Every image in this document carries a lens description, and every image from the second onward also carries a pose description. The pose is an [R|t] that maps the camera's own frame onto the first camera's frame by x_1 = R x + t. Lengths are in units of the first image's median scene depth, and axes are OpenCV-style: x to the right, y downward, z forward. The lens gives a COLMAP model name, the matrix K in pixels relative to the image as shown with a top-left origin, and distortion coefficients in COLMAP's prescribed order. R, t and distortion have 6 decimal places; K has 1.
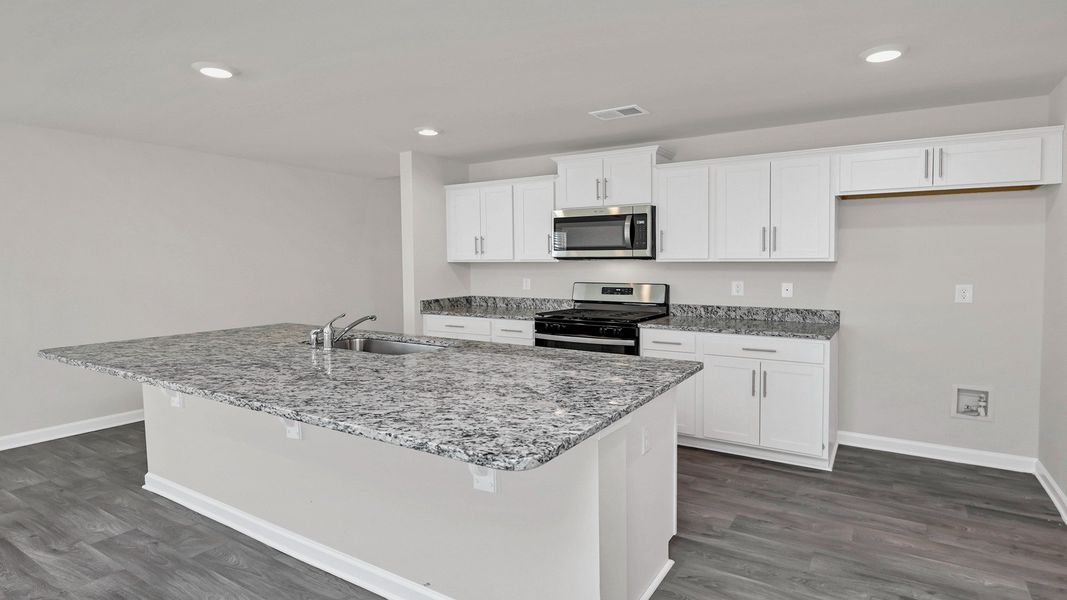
lens RADIAL K [[549.0, 0, 539.7], [0, 549.0, 274.6], [0, 0, 1]] dist [0.005245, -0.005223]
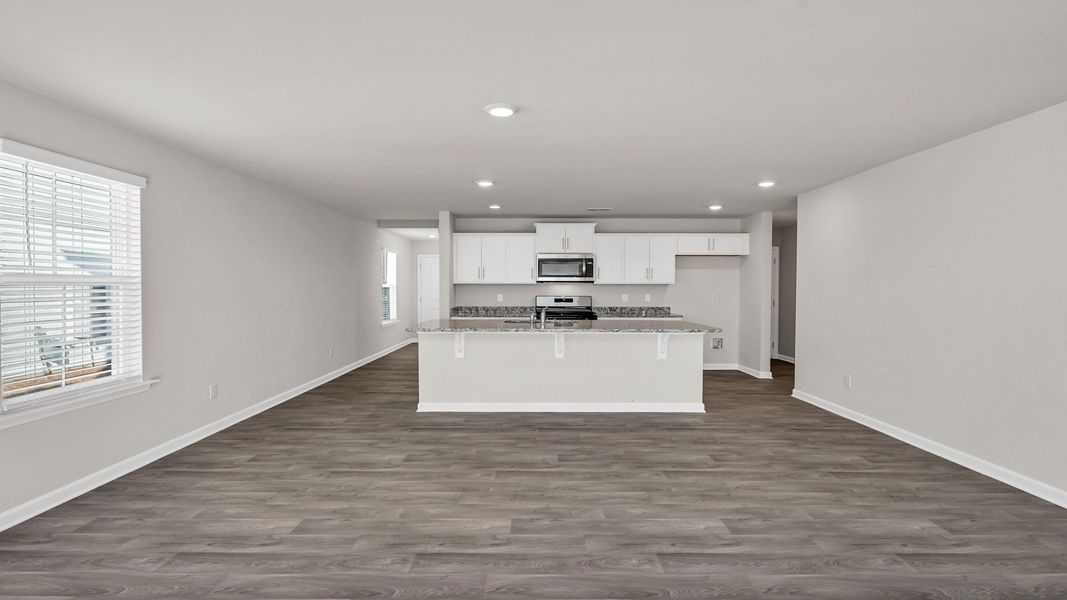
lens RADIAL K [[543.1, 0, 542.6], [0, 543.1, 307.4], [0, 0, 1]] dist [-0.003388, -0.000154]
pose [[0.835500, -0.016521, 0.549242, -0.988113], [0.009228, 0.999829, 0.016036, 0.026269], [-0.549413, -0.008330, 0.835509, -0.483837]]
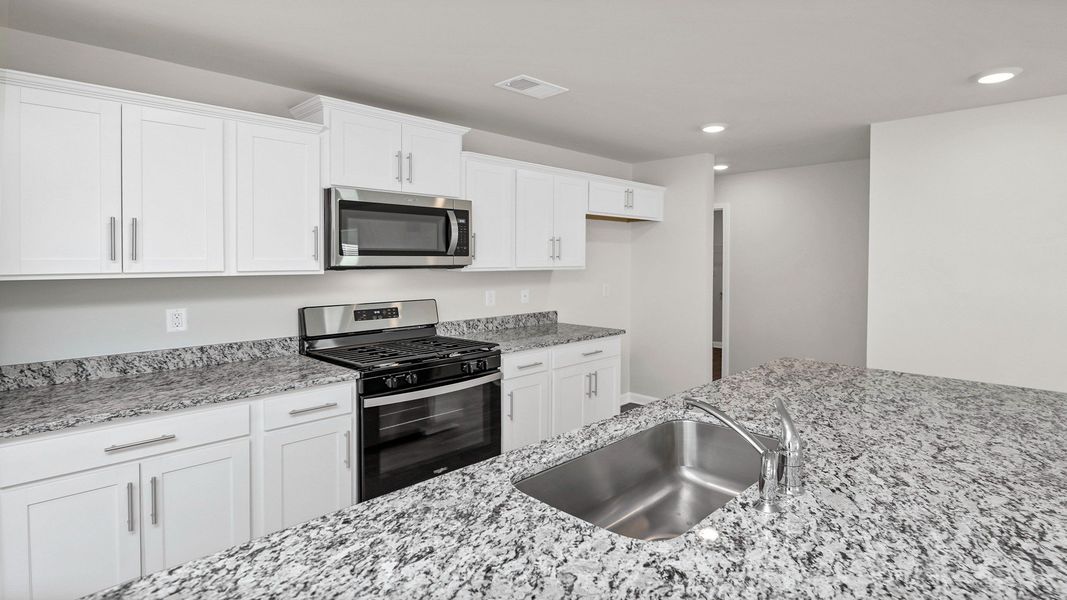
lens RADIAL K [[549.0, 0, 570.5], [0, 549.0, 263.0], [0, 0, 1]] dist [0.005245, -0.005223]
pose [[0.191462, 0.000272, 0.981500, -0.553750], [0.028198, 0.999586, -0.005778, -0.026644], [-0.981095, 0.028783, 0.191375, 0.700617]]
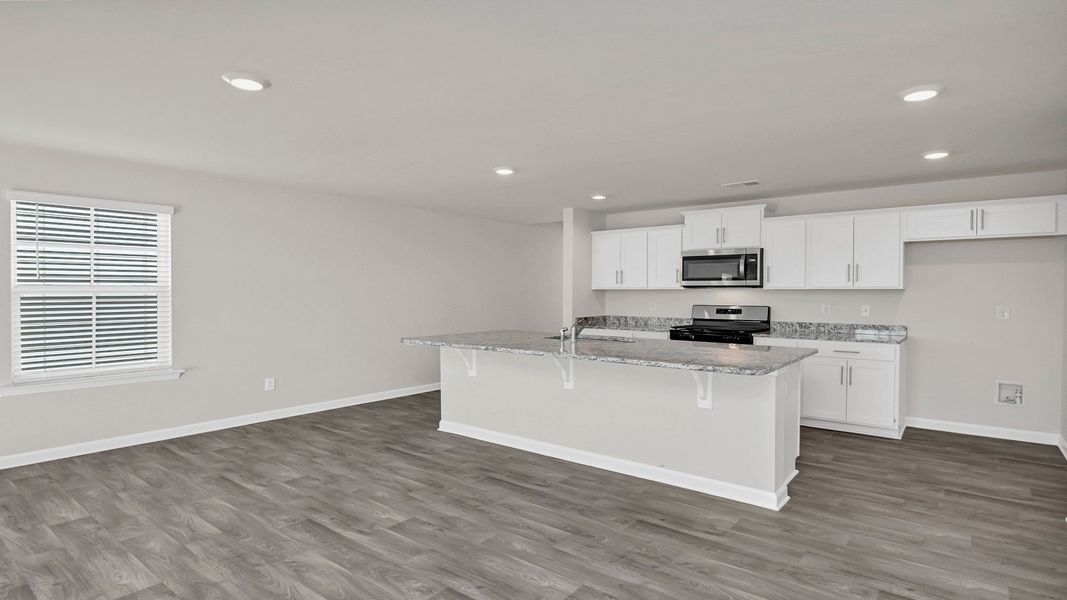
lens RADIAL K [[549.0, 0, 534.7], [0, 549.0, 297.6], [0, 0, 1]] dist [0.005245, -0.005223]
pose [[0.995242, 0.006513, -0.097212, -0.220675], [-0.007913, 0.999870, -0.014028, 0.020785], [0.097108, 0.014731, 0.995165, -0.410429]]
